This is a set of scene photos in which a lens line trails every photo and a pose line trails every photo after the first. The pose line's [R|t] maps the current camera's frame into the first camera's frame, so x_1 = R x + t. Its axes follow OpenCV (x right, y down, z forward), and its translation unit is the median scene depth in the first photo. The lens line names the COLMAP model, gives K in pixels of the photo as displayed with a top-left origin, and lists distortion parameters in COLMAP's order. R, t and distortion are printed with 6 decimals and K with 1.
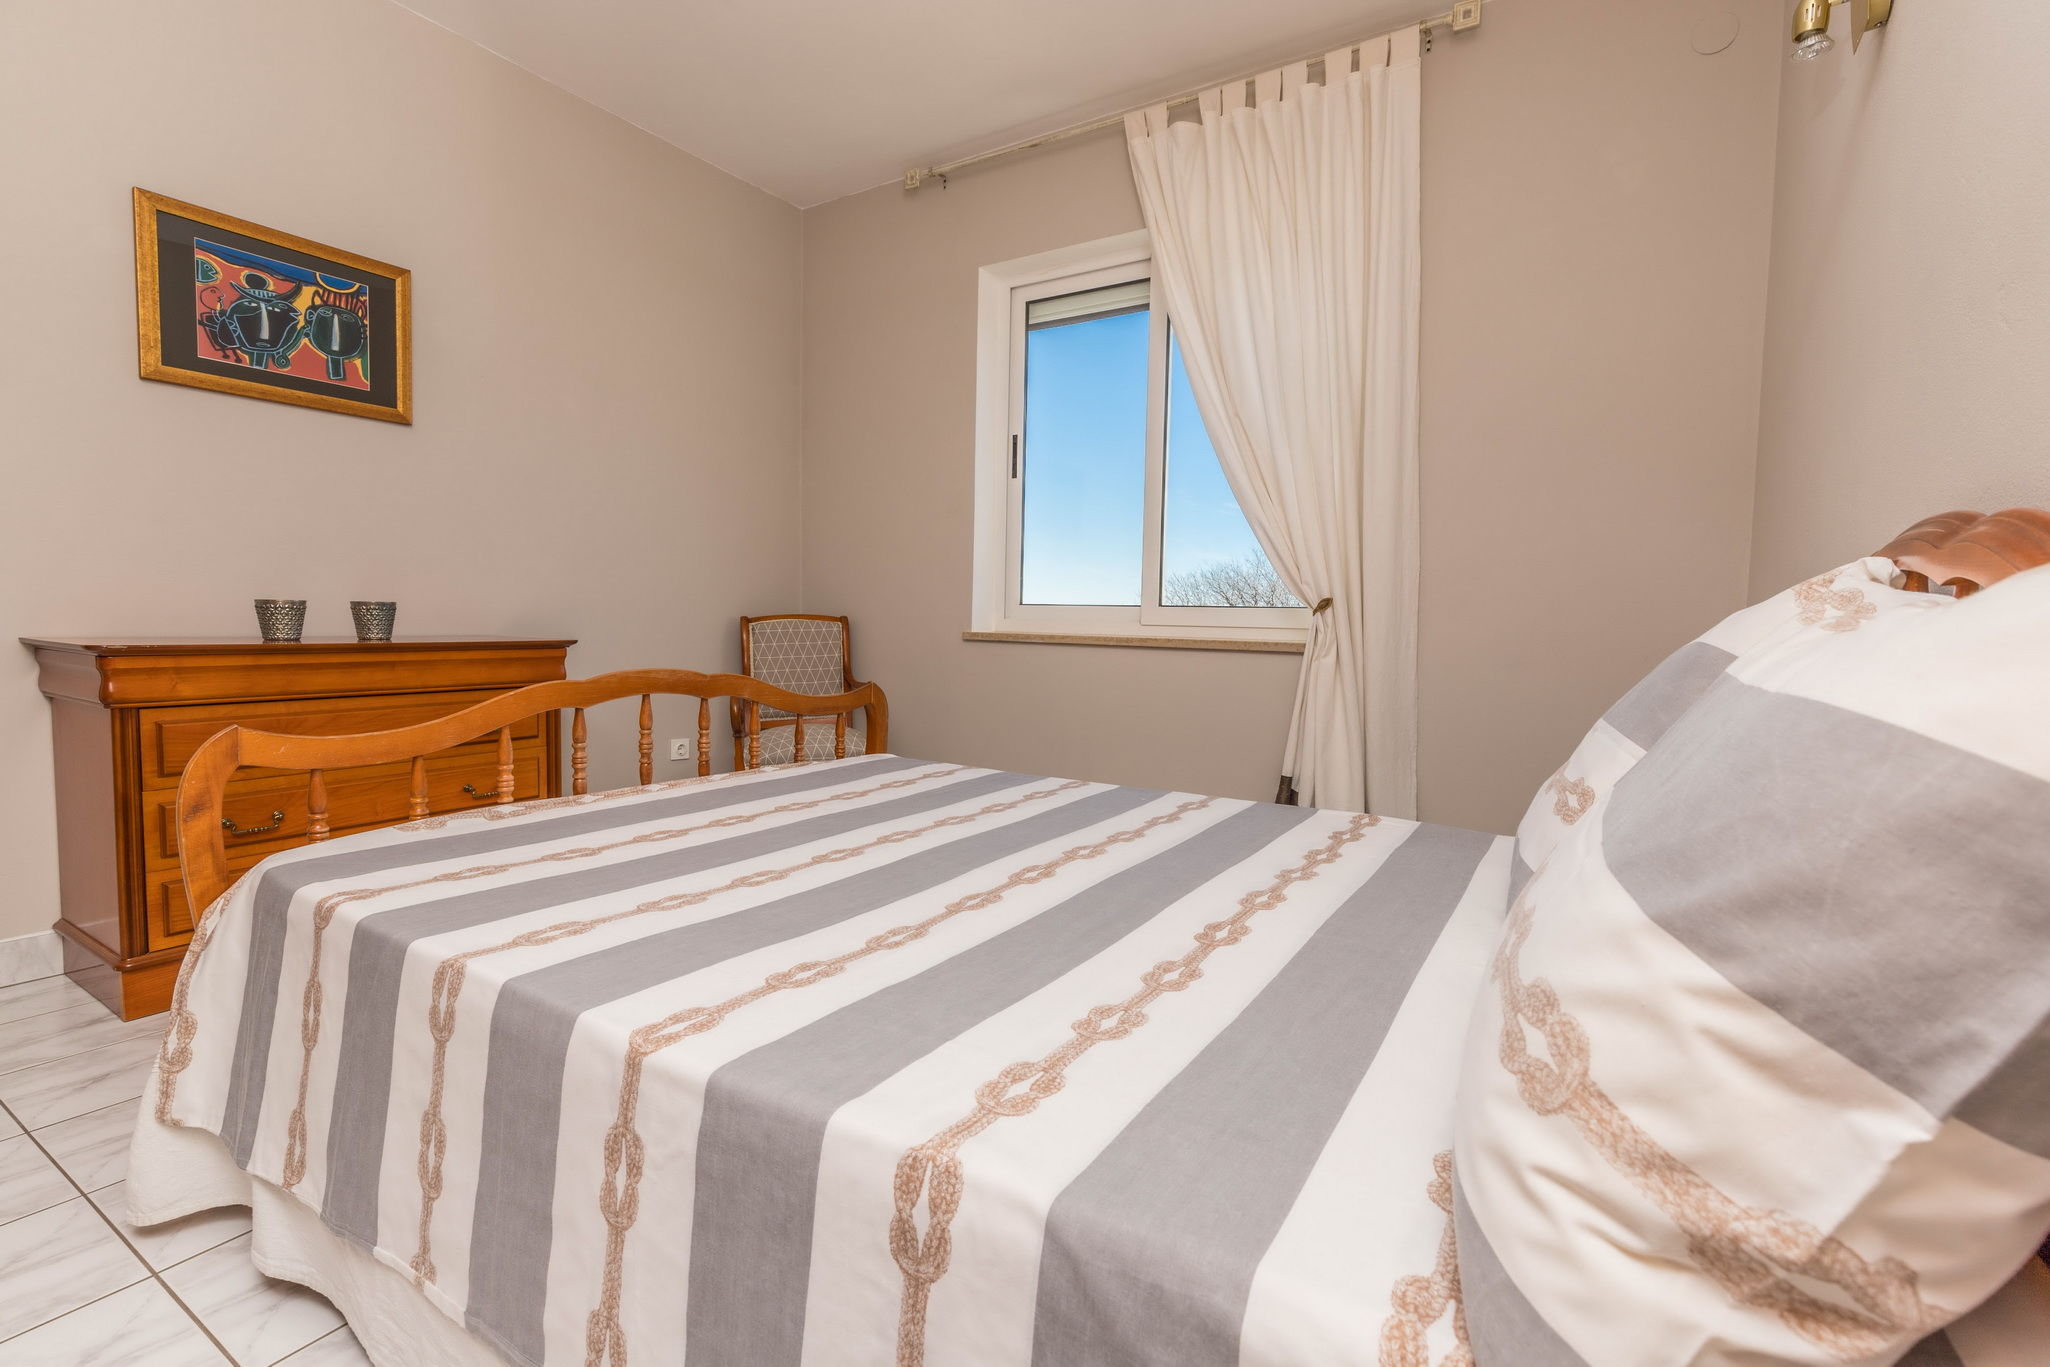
lens RADIAL K [[922.1, 0, 1032.0], [0, 922.1, 683.0], [0, 0, 1]] dist [0.003286, -0.000132]
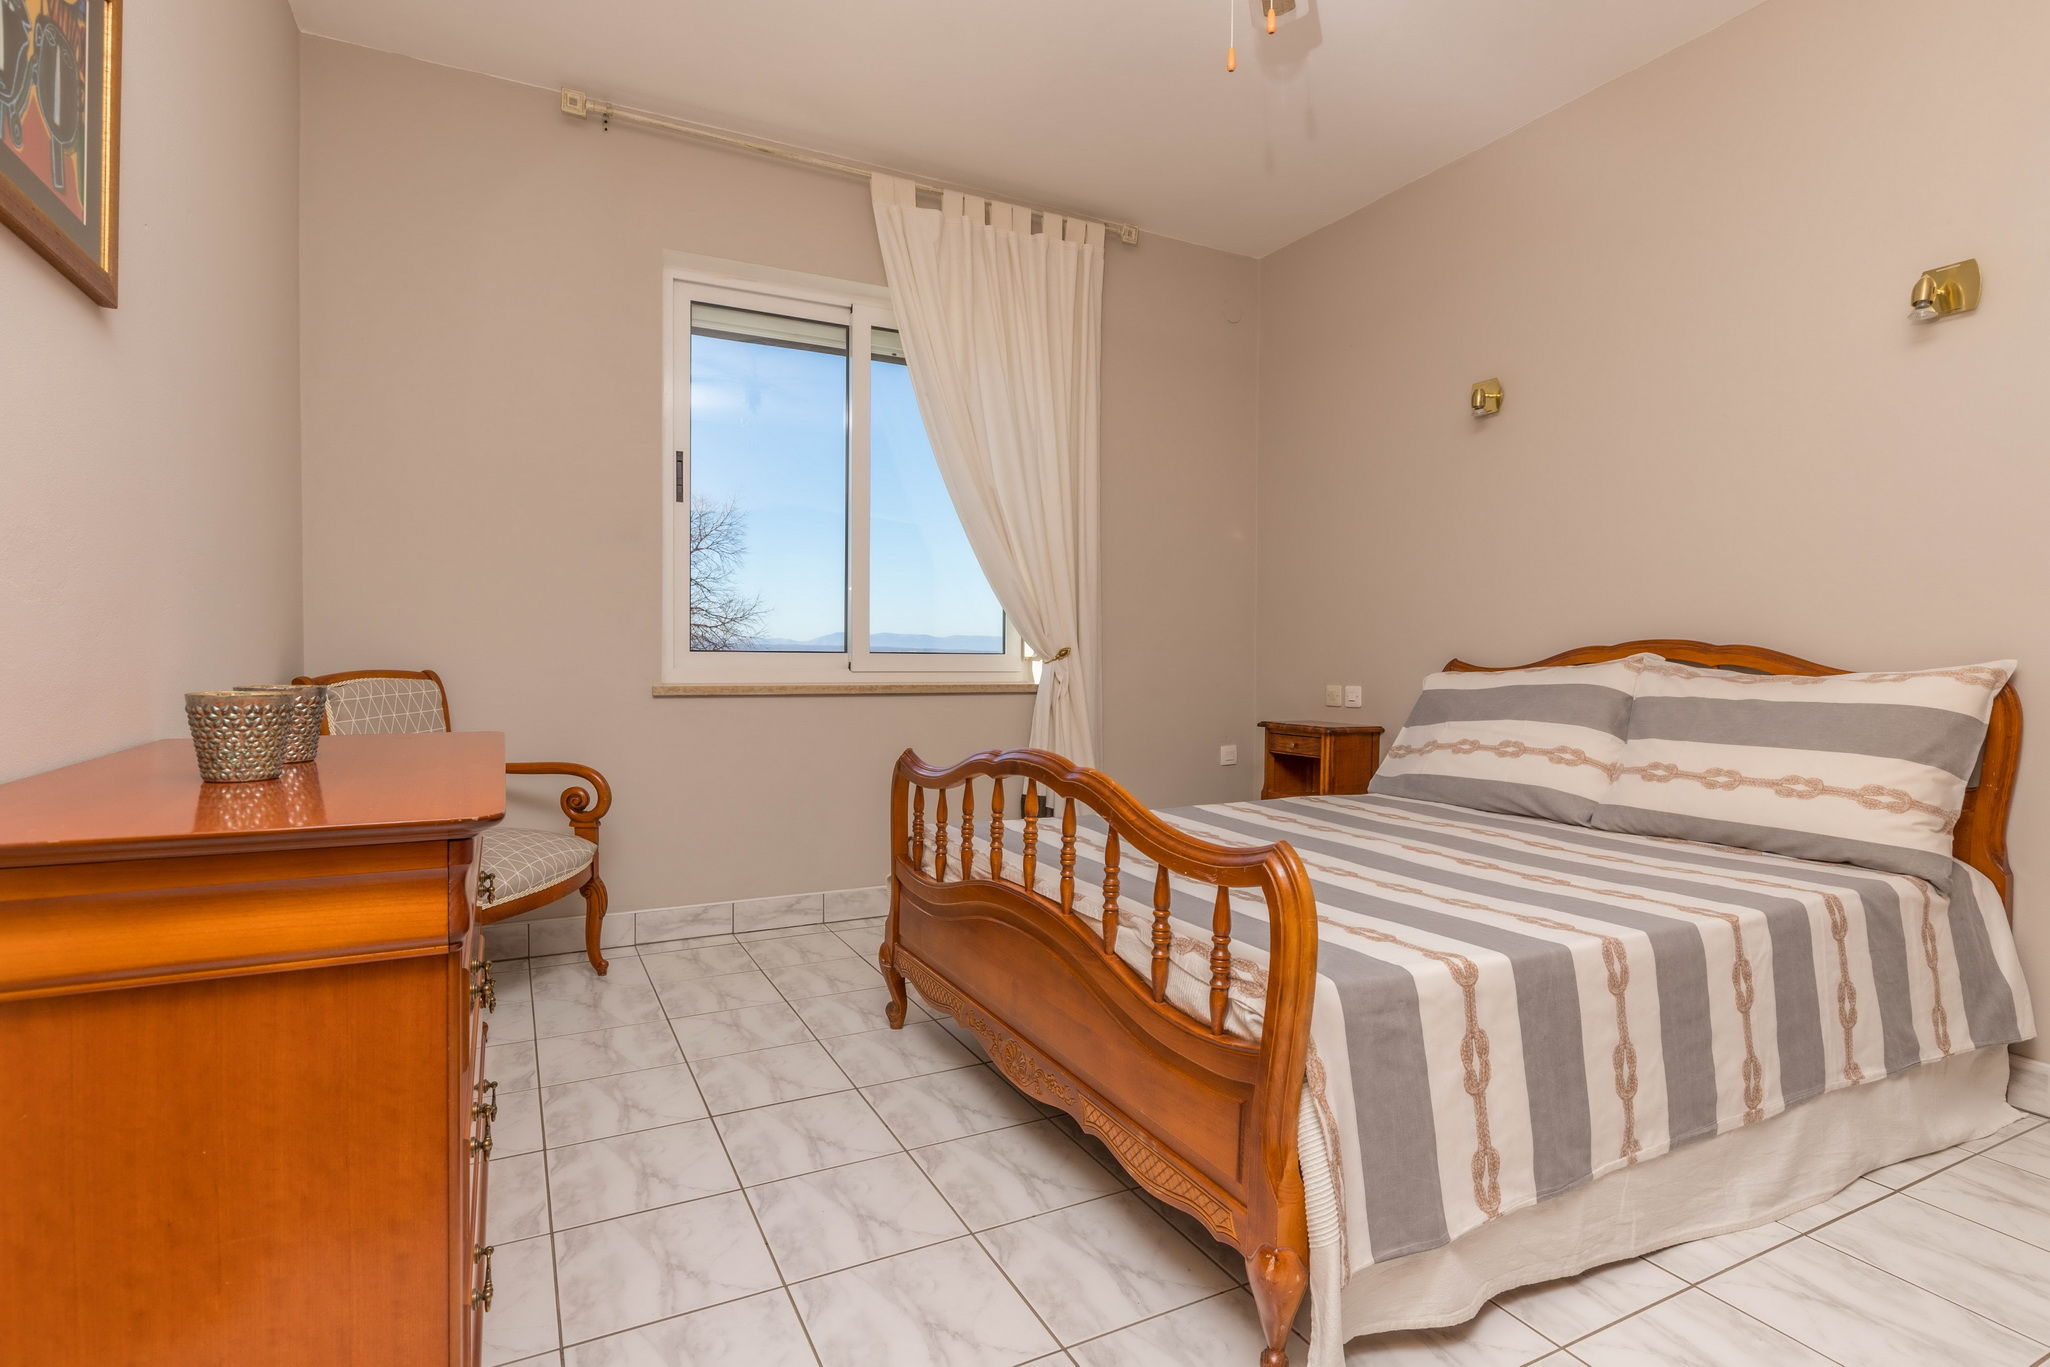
lens RADIAL K [[1018.4, 0, 1025.0], [0, 1018.4, 683.5], [0, 0, 1]] dist [-0.006143, -0.000530]
pose [[0.514934, -0.040944, 0.856252, -0.846398], [0.060906, 0.998082, 0.011098, -0.060363], [-0.855064, 0.046436, 0.516440, 0.325377]]
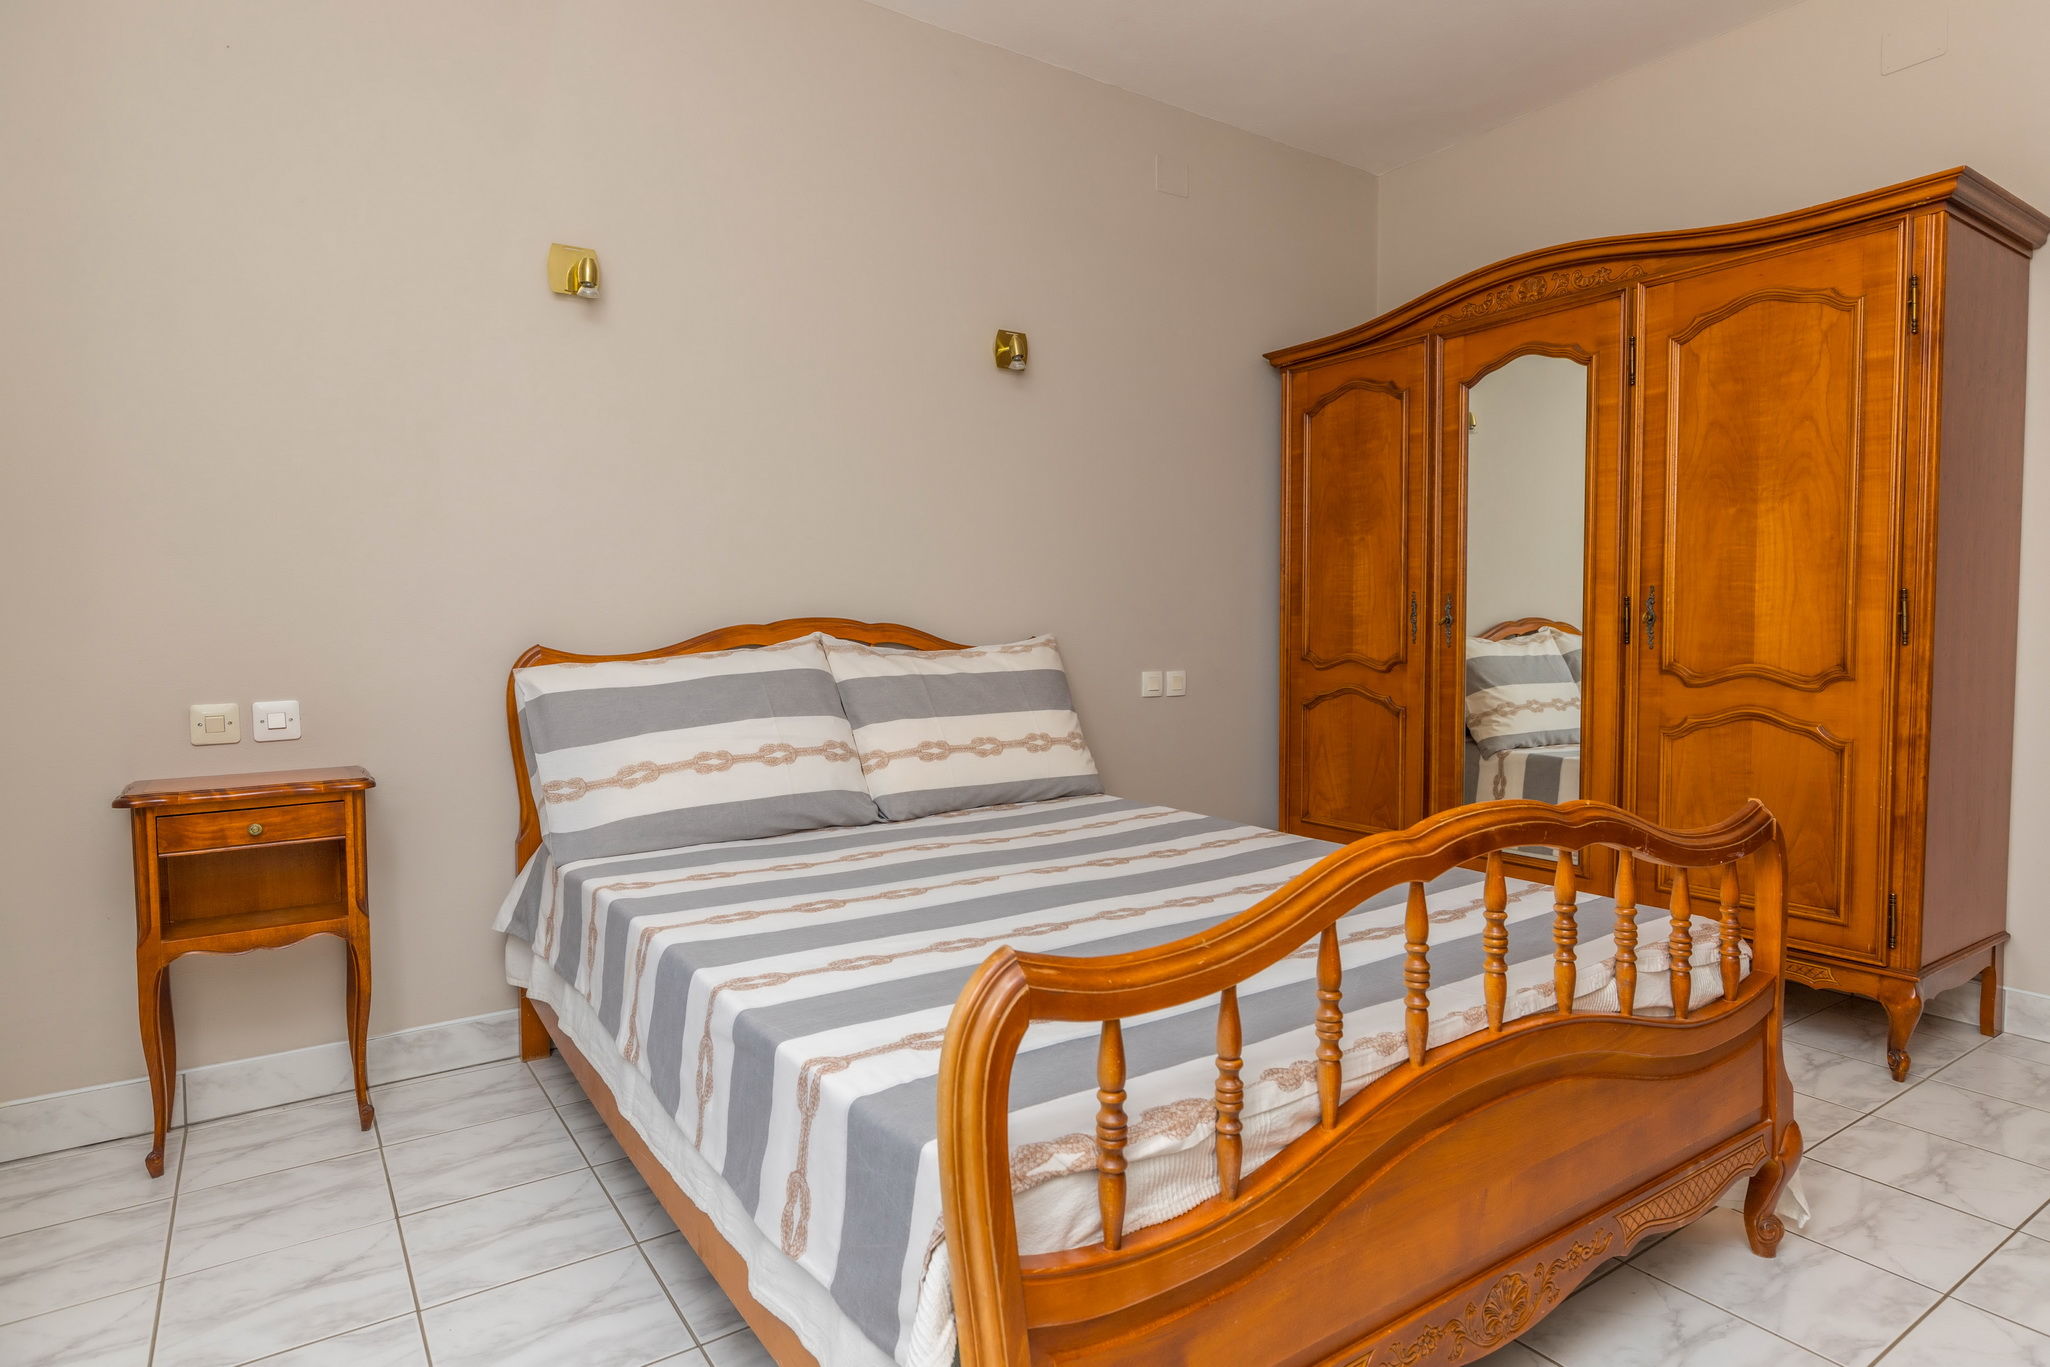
lens RADIAL K [[1129.9, 0, 1032.2], [0, 1129.9, 680.9], [0, 0, 1]] dist [0.002165, -0.000443]
pose [[-0.919650, -0.046797, 0.389942, -0.282660], [0.006958, 0.990778, 0.135313, -0.135059], [-0.392678, 0.127154, -0.910843, 1.171695]]
